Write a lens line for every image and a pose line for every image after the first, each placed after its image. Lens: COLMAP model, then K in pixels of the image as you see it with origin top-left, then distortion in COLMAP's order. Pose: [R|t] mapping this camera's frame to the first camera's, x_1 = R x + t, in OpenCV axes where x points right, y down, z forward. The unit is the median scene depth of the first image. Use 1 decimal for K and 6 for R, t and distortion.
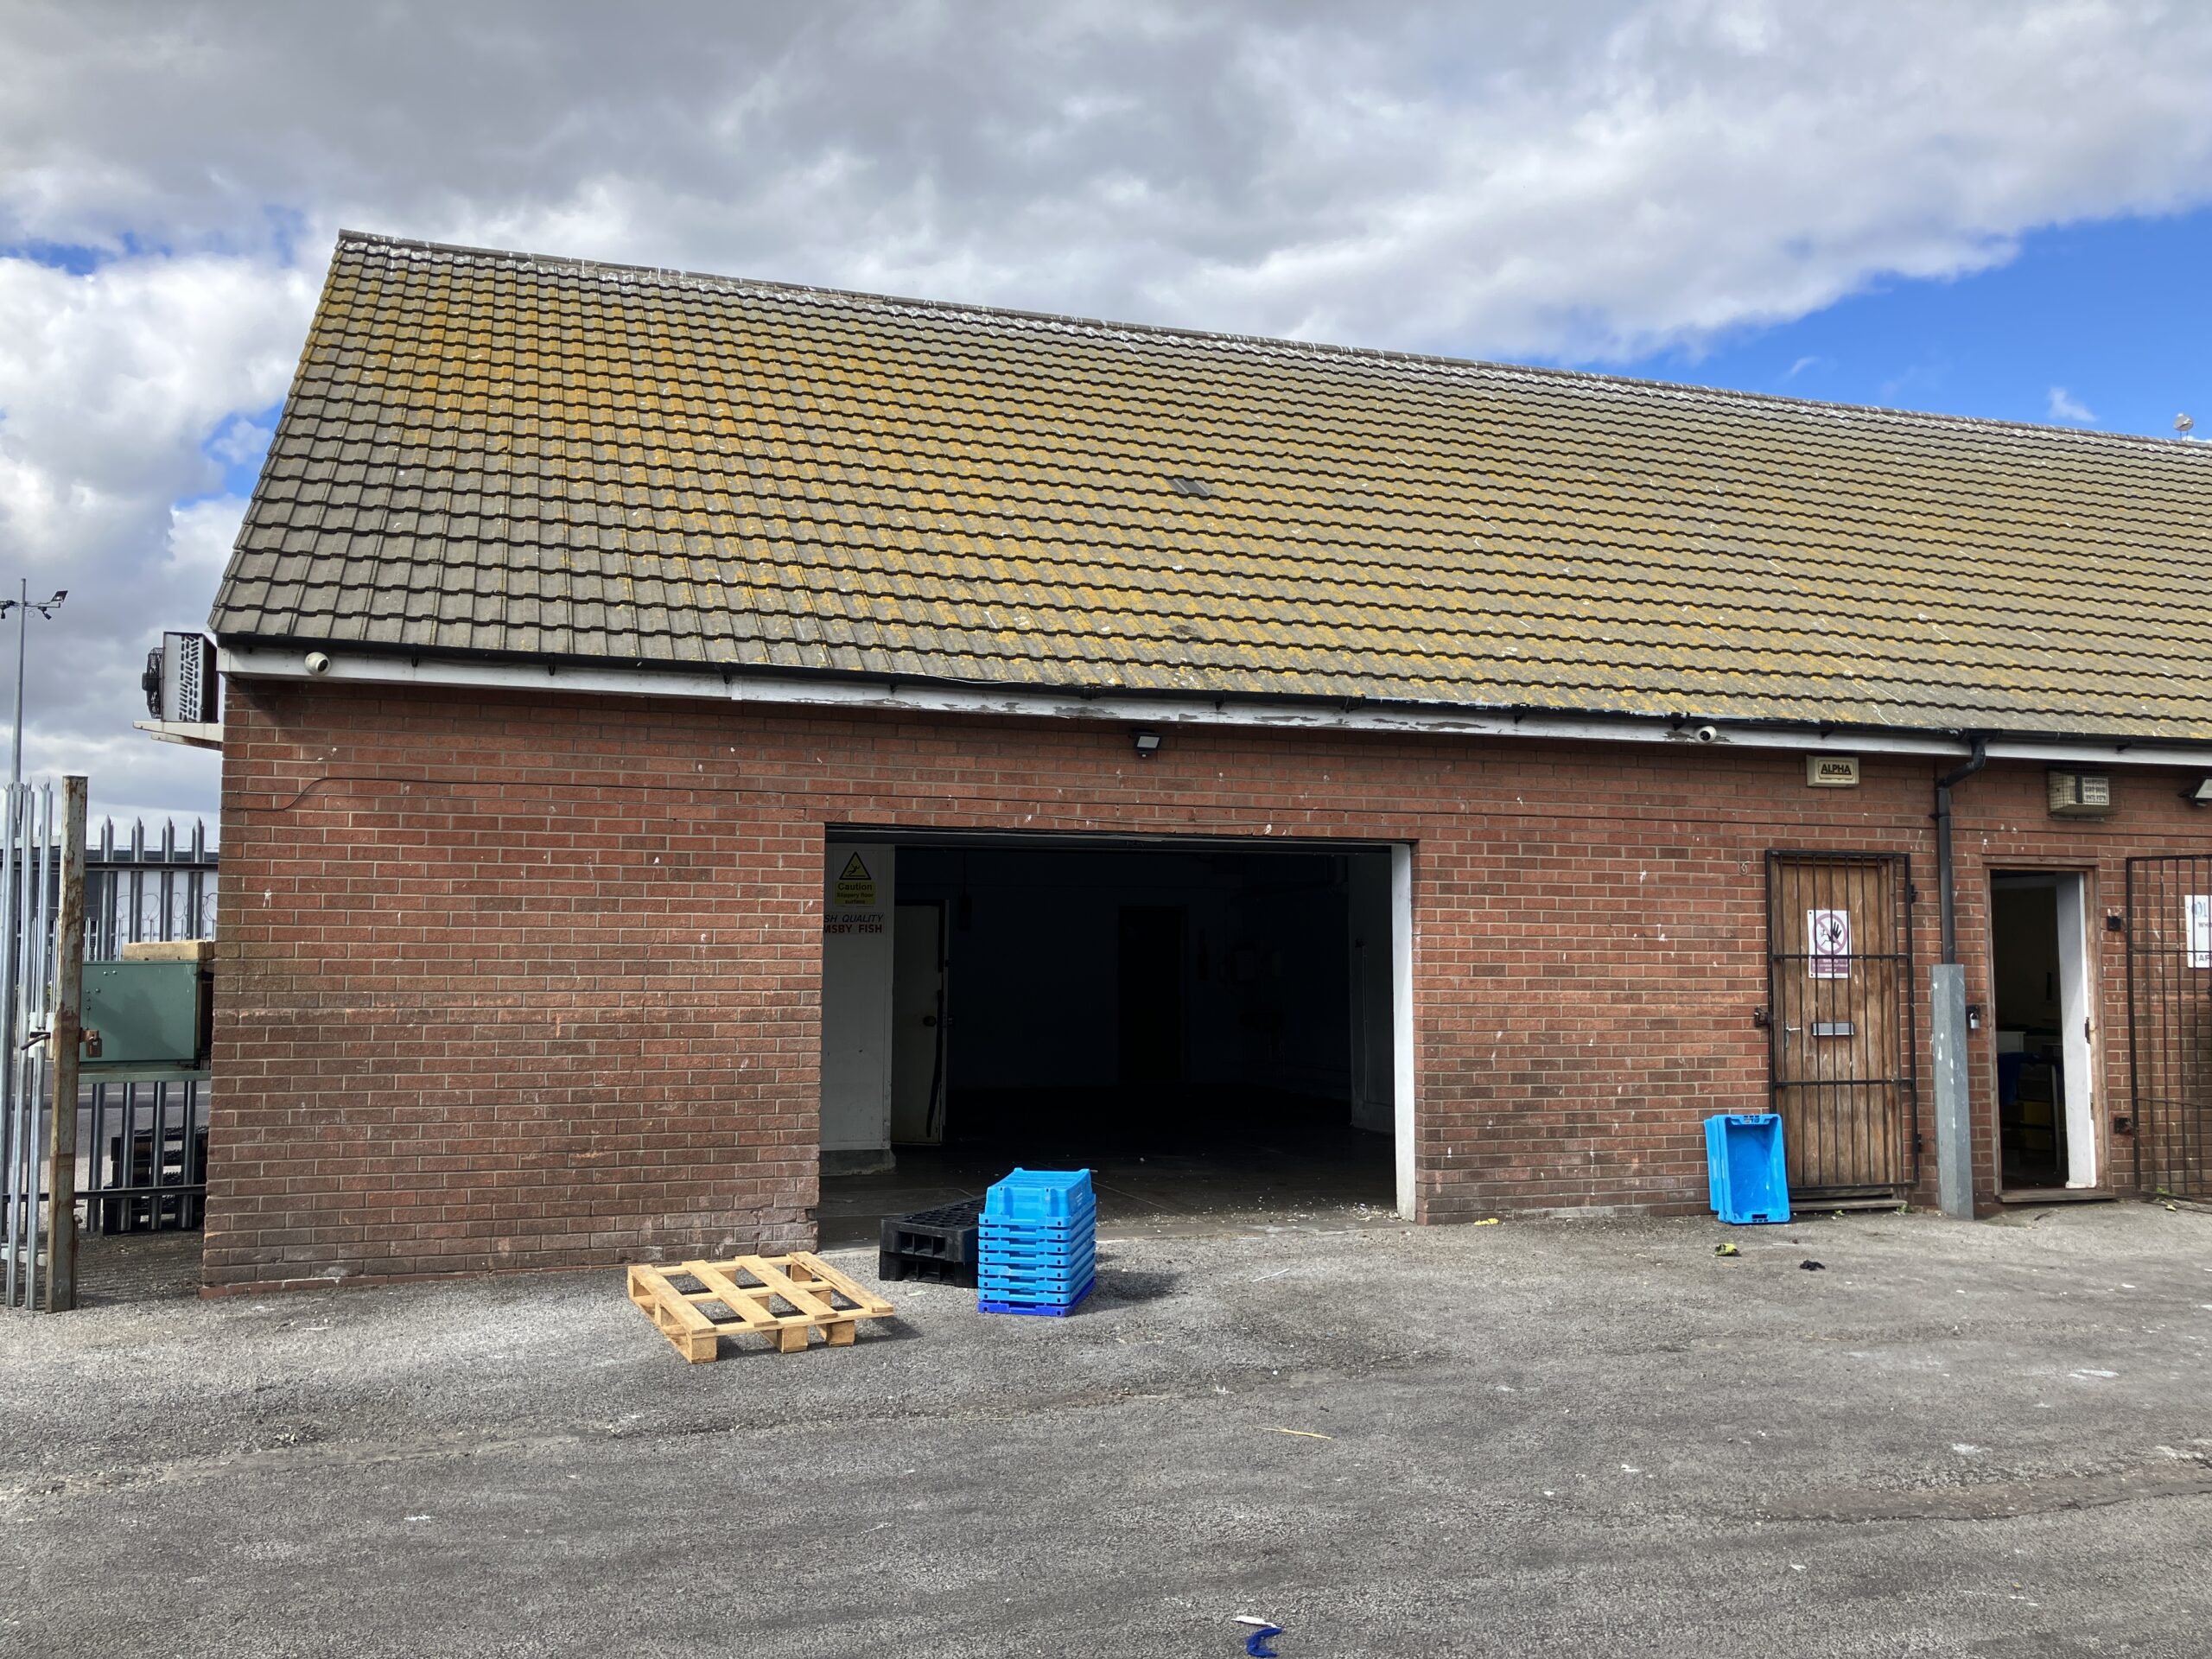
lens RADIAL K [[1827.2, 0, 1110.9], [0, 1827.2, 827.7], [0, 0, 1]] dist [0.046304, -0.058666]
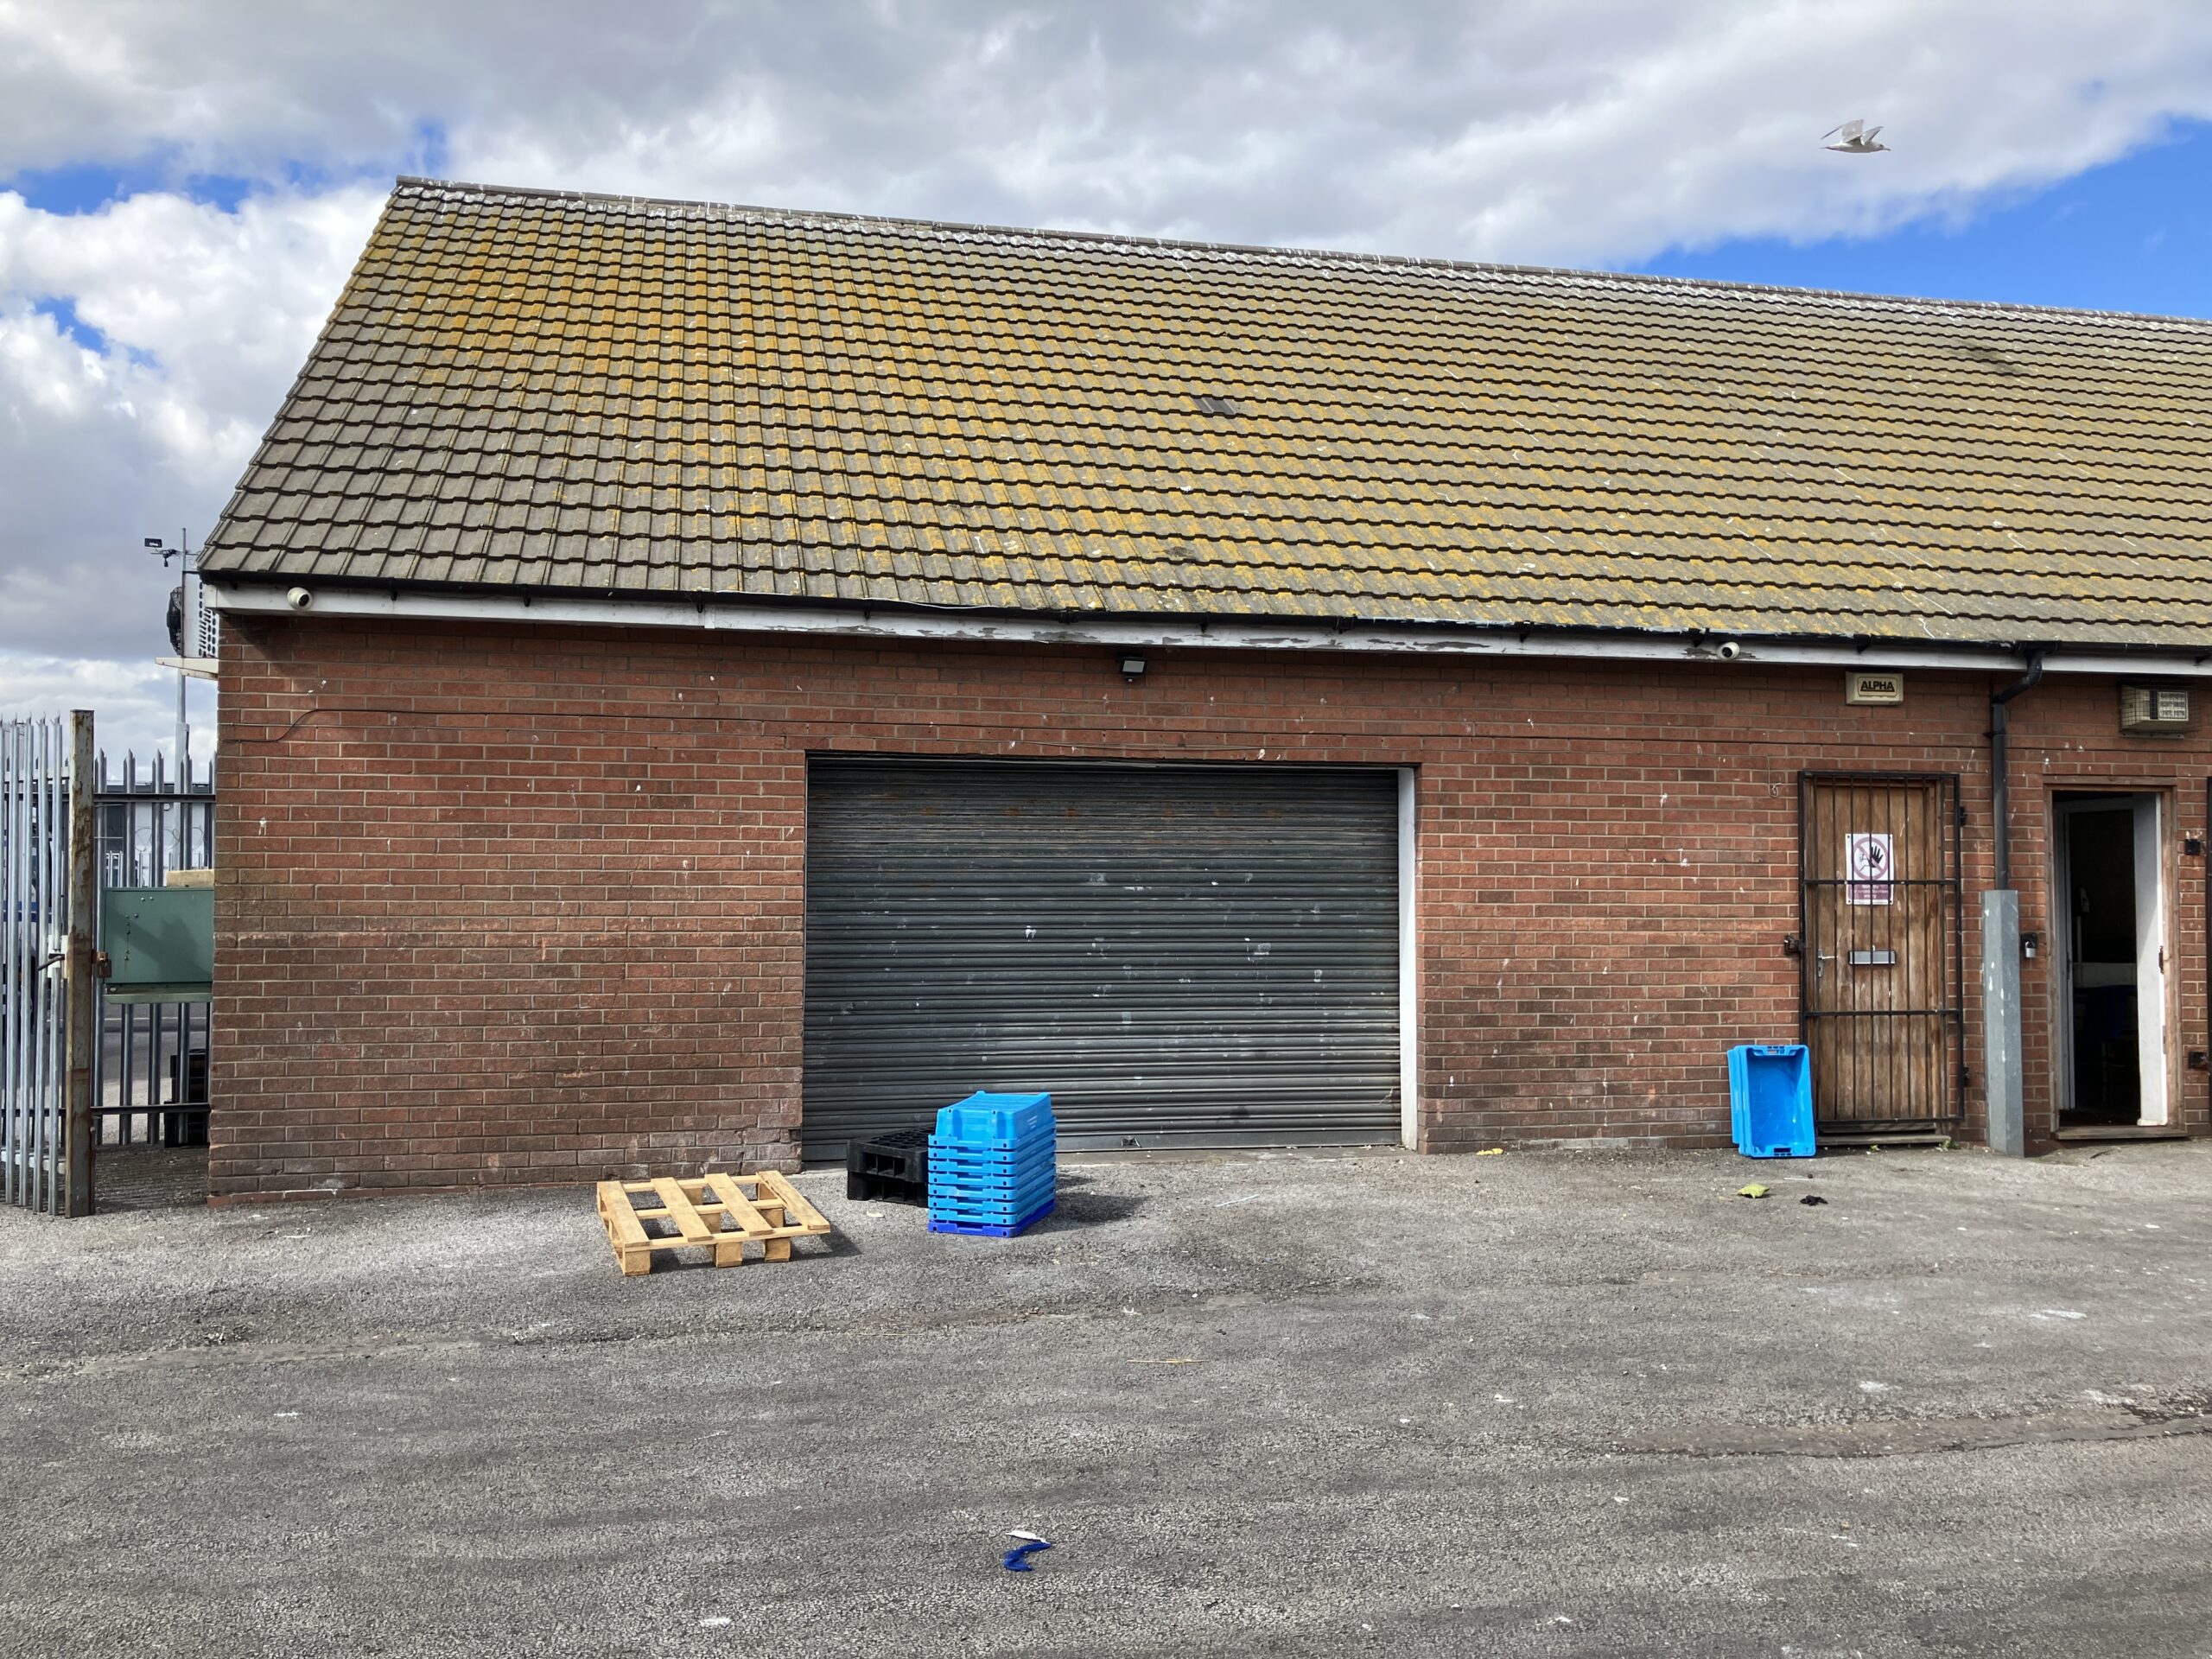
lens RADIAL K [[1827.2, 0, 1119.3], [0, 1827.2, 833.2], [0, 0, 1]] dist [0.046304, -0.058666]
pose [[0.995280, -0.004202, -0.096954, 0.106696], [0.007925, 0.999244, 0.038053, 0.005738], [0.096721, -0.038642, 0.994561, 0.012015]]
